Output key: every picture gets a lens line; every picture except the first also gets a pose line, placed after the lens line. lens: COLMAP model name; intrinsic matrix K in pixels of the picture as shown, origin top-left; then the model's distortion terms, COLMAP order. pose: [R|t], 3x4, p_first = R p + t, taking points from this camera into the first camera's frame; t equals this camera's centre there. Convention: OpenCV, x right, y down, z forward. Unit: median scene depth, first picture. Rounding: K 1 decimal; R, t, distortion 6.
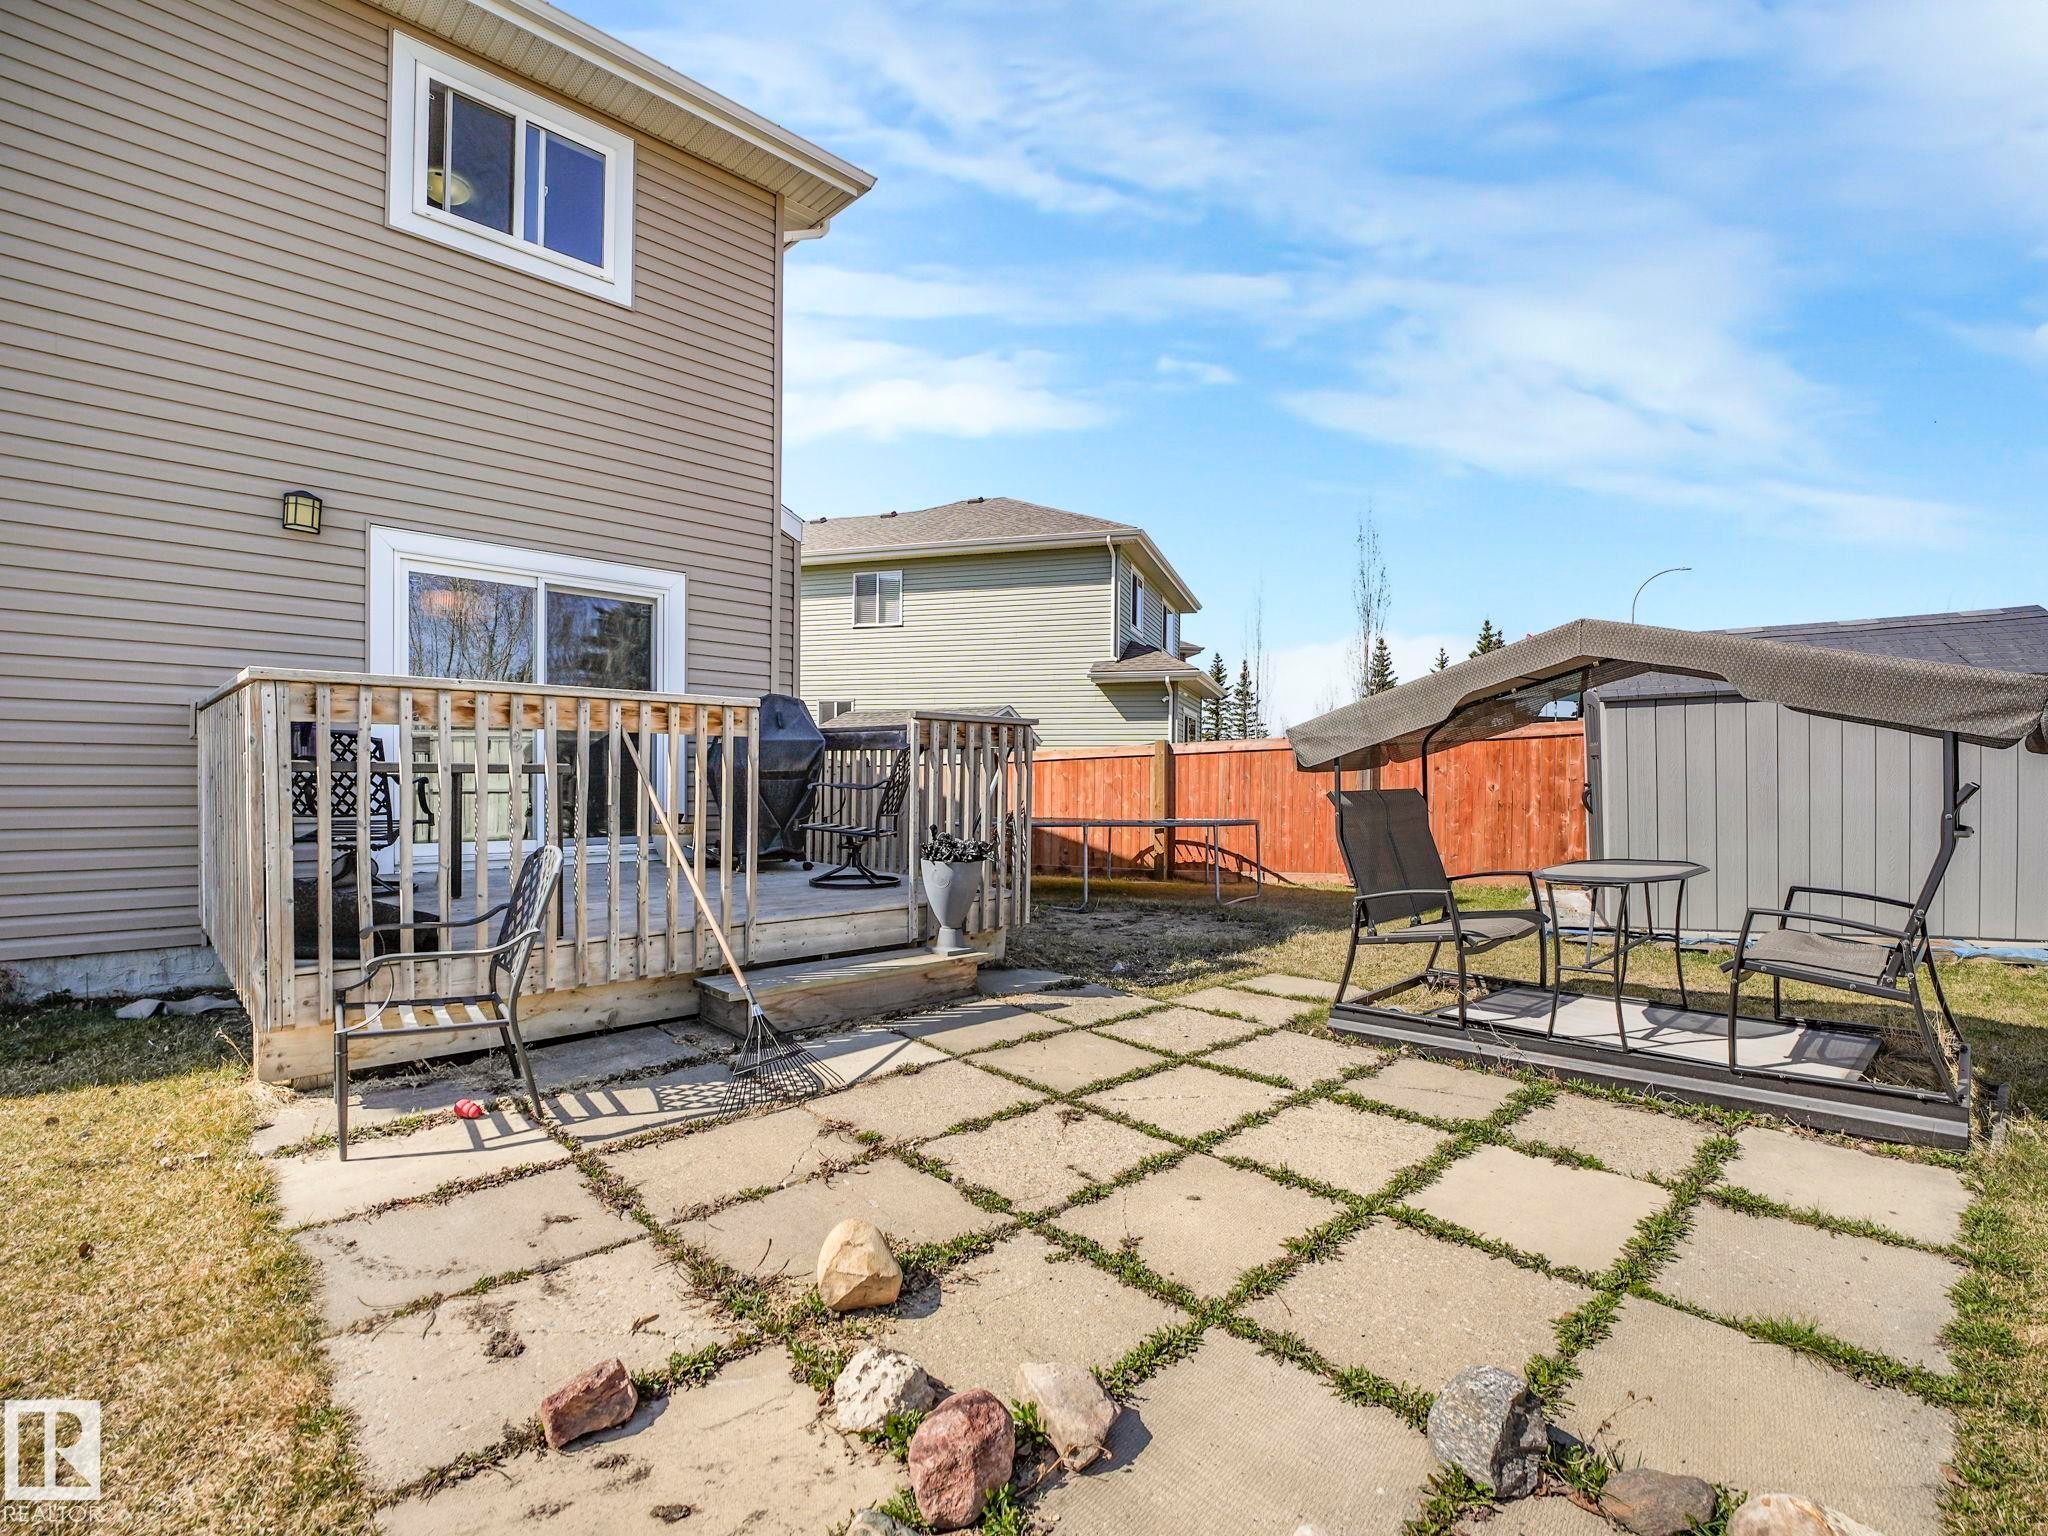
lens RADIAL K [[952.3, 0, 995.9], [0, 952.3, 795.6], [0, 0, 1]] dist [-0.011973, 0.005855]
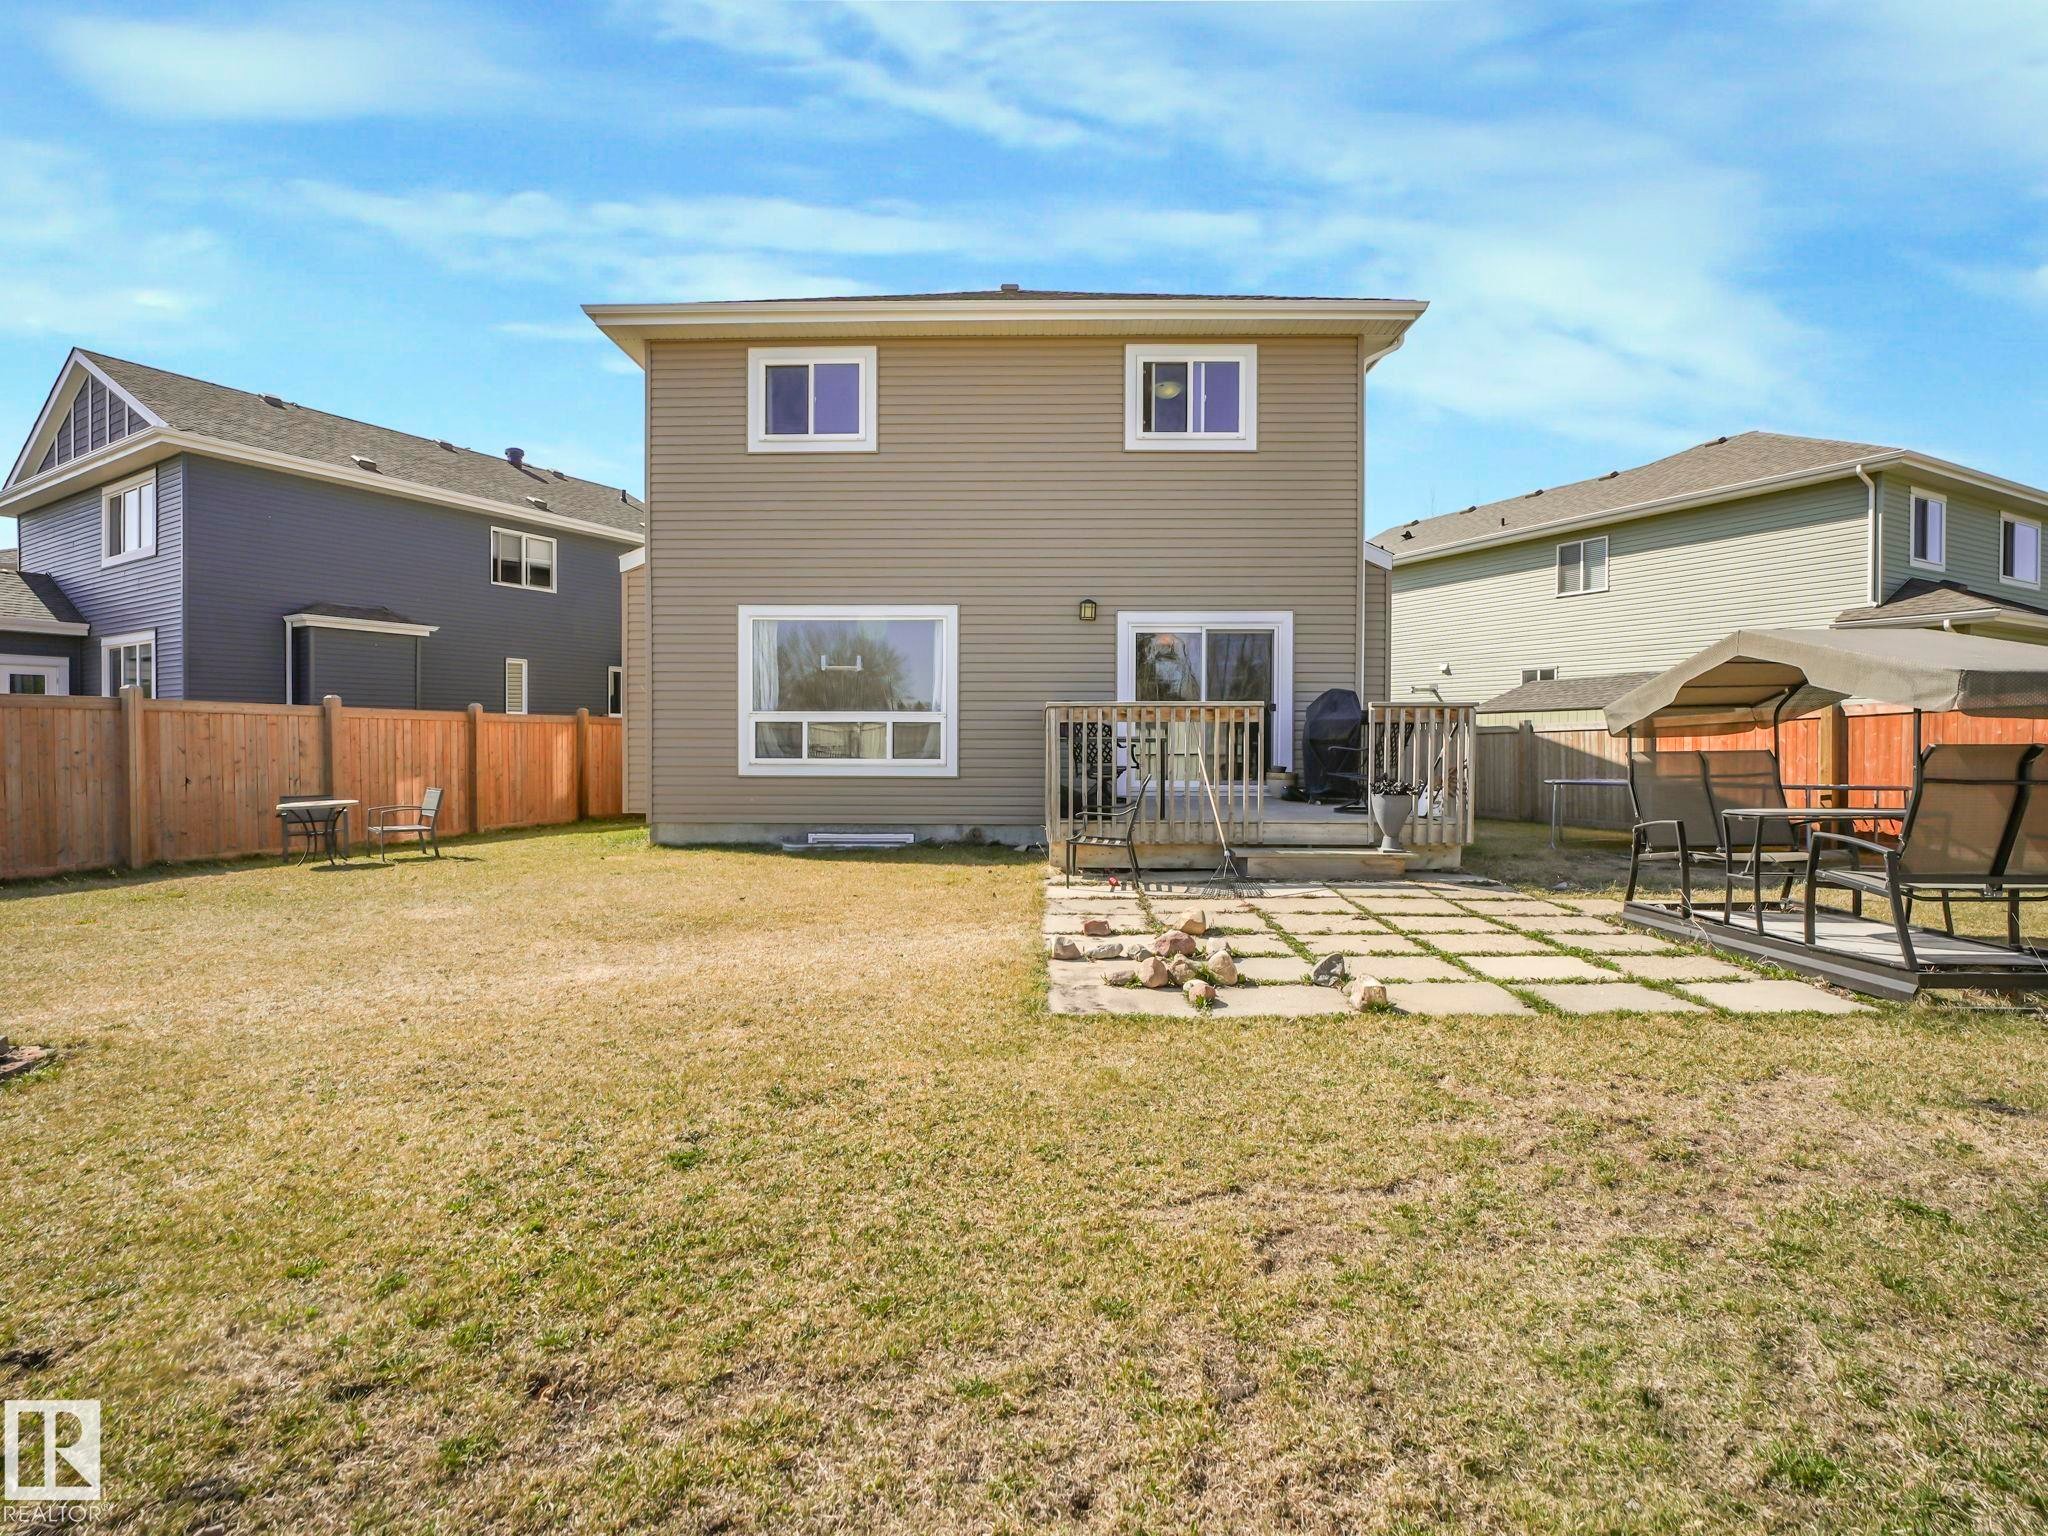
lens RADIAL K [[1009.5, 0, 1008.0], [0, 1009.5, 753.4], [0, 0, 1]] dist [-0.010376, -0.001688]
pose [[0.706229, 0.001085, -0.707983, 0.466785], [-0.007847, 0.999949, -0.006295, 0.009254], [0.707940, 0.010001, 0.706201, -0.436958]]
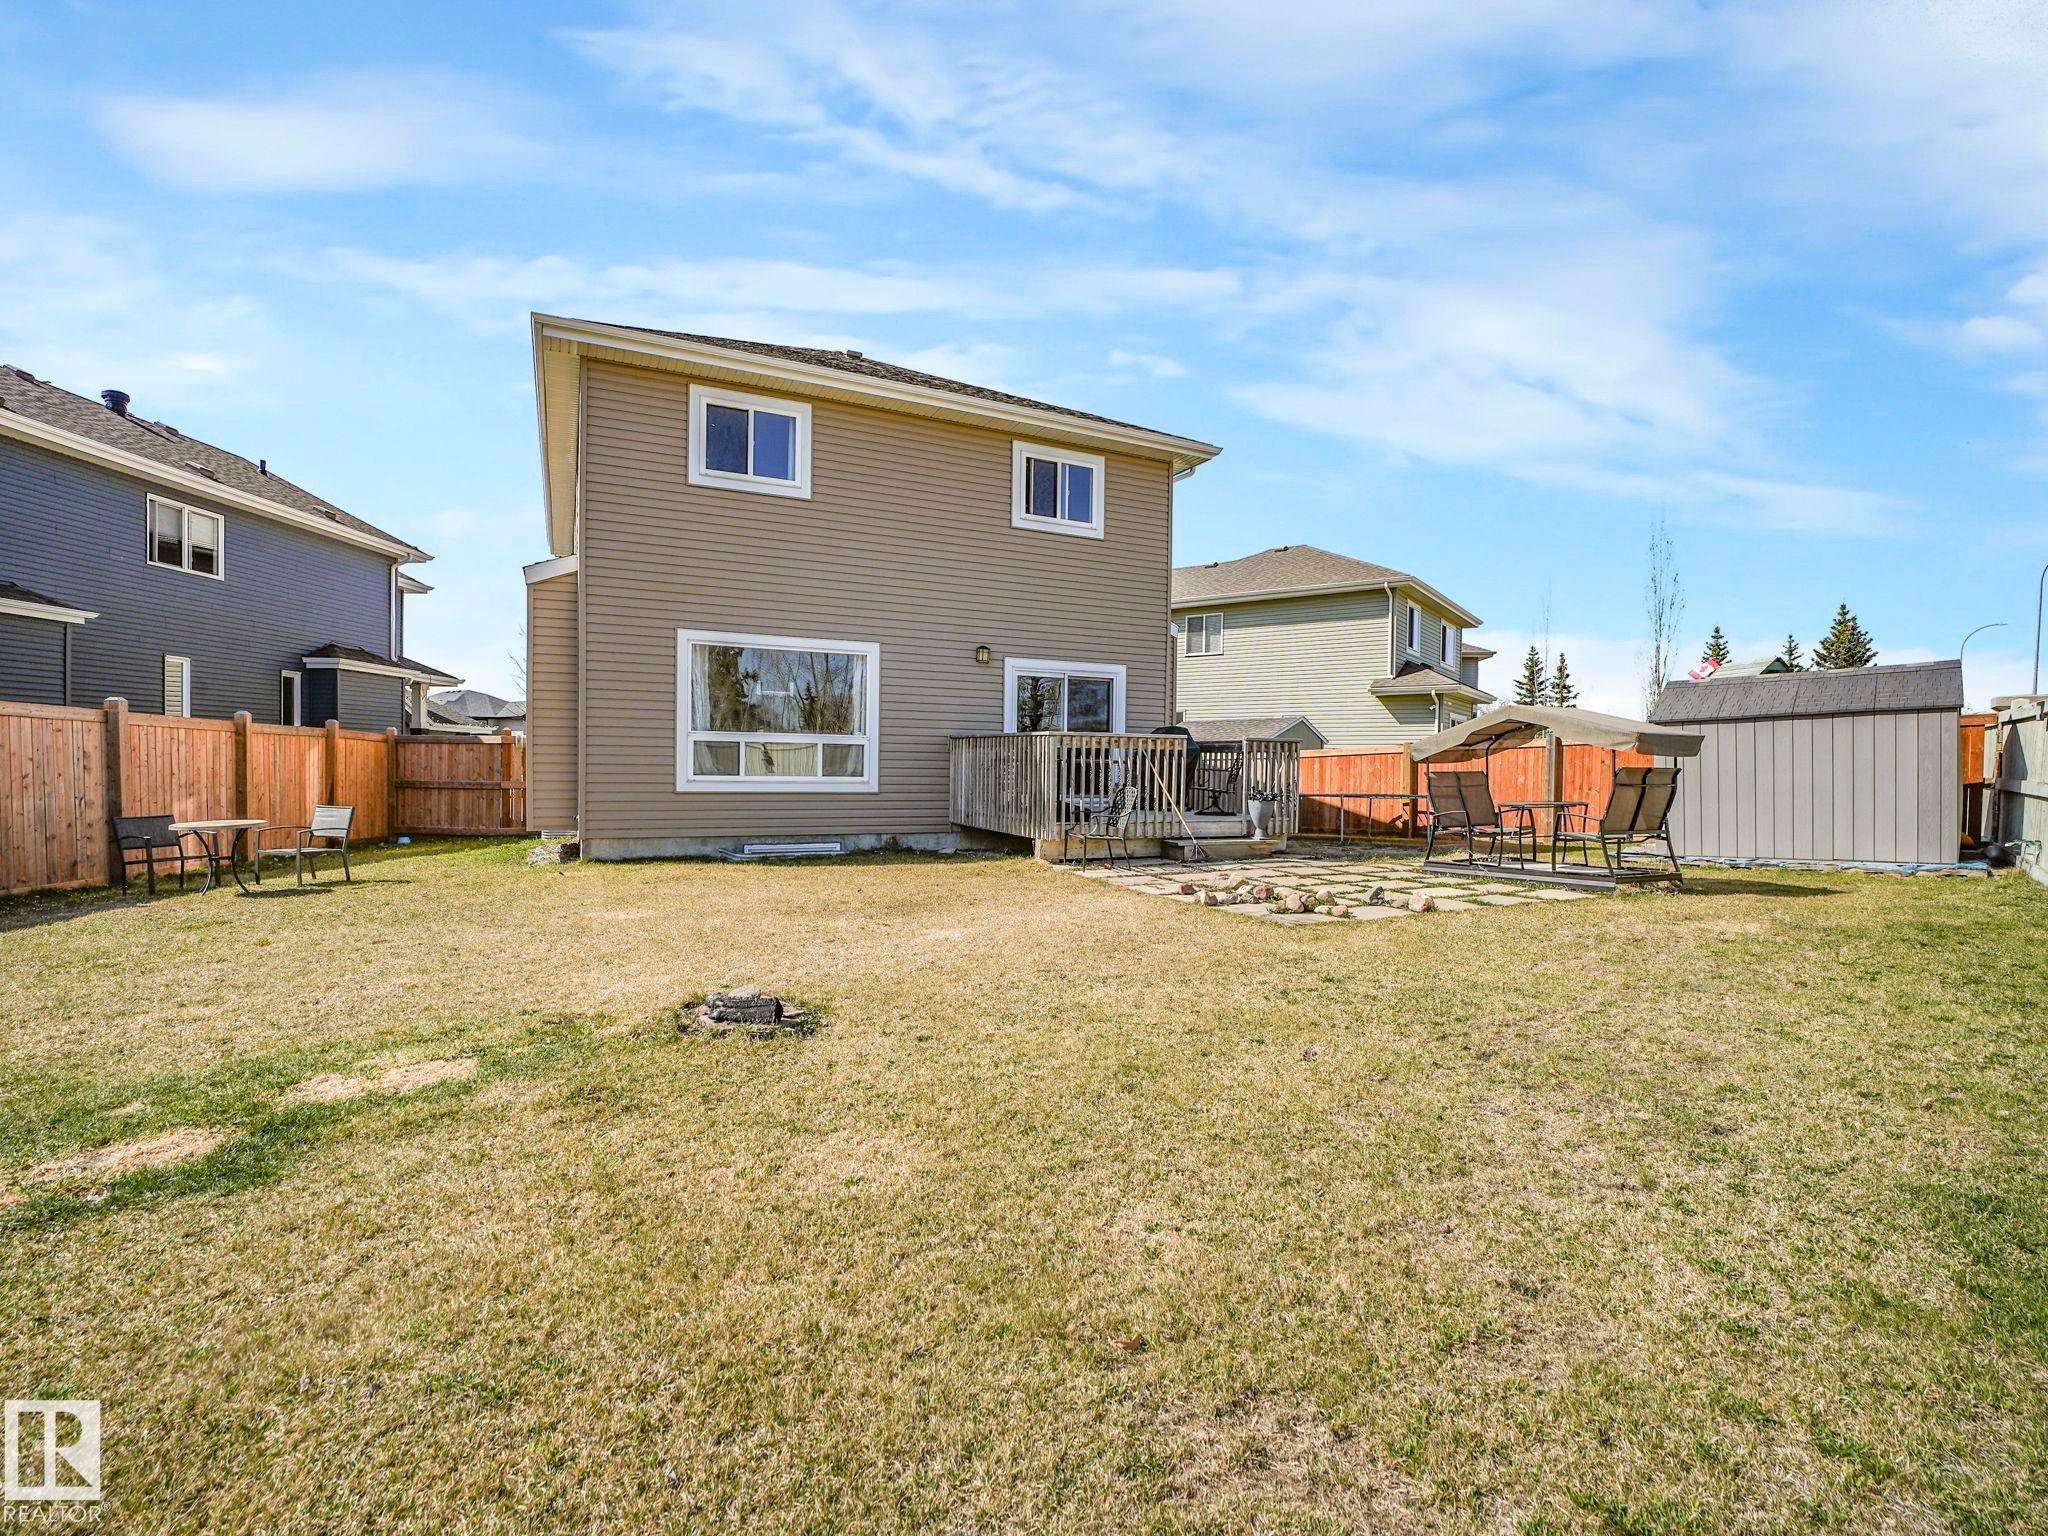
lens RADIAL K [[1046.2, 0, 994.9], [0, 1046.2, 797.6], [0, 0, 1]] dist [-0.015142, -0.001717]
pose [[0.957319, 0.009368, -0.288881, 0.045954], [-0.007689, 0.999946, 0.006945, 0.031406], [0.288930, -0.004427, 0.957340, -1.111635]]
